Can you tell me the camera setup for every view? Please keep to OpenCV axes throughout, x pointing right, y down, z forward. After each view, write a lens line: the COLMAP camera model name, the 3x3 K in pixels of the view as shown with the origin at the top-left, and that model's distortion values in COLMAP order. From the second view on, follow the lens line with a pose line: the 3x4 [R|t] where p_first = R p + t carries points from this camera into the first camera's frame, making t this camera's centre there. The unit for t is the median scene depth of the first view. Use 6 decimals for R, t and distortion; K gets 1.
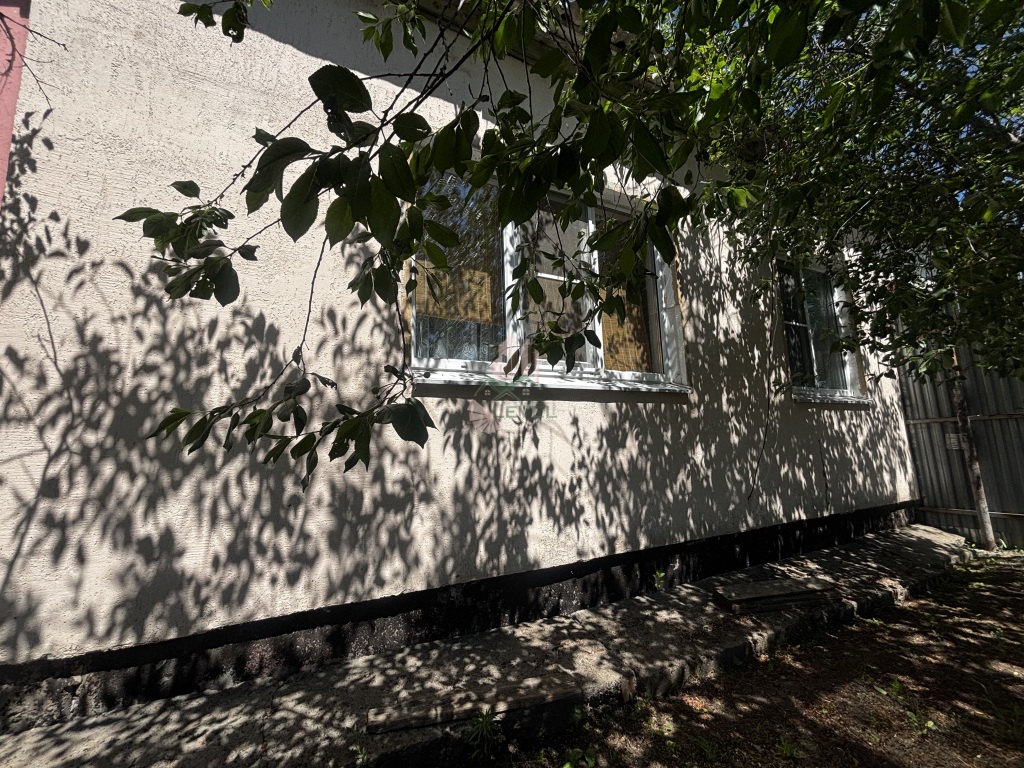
lens RADIAL K [[411.0, 0, 511.9], [0, 411.0, 386.6], [0, 0, 1]] dist [-0.001572, 0.000163]
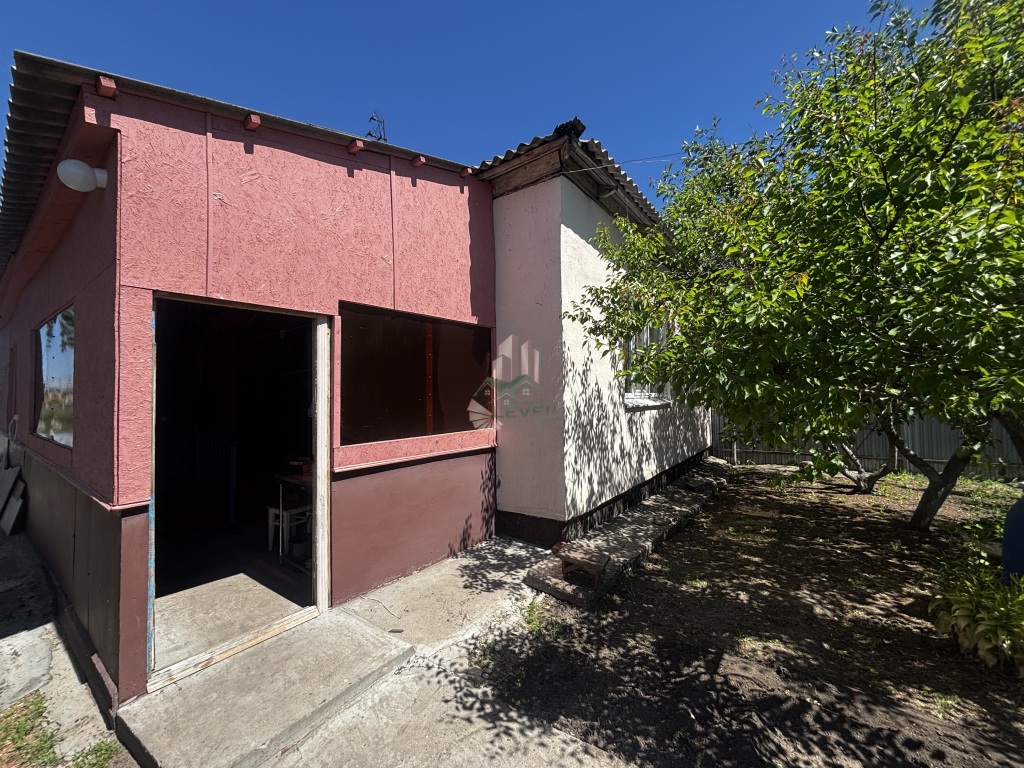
lens RADIAL K [[411.0, 0, 511.4], [0, 411.0, 385.4], [0, 0, 1]] dist [-0.001572, 0.000163]
pose [[0.875428, 0.035697, 0.482029, -1.700595], [-0.099139, 0.989327, 0.106783, -0.297171], [-0.473072, -0.141269, 0.869624, -0.657674]]
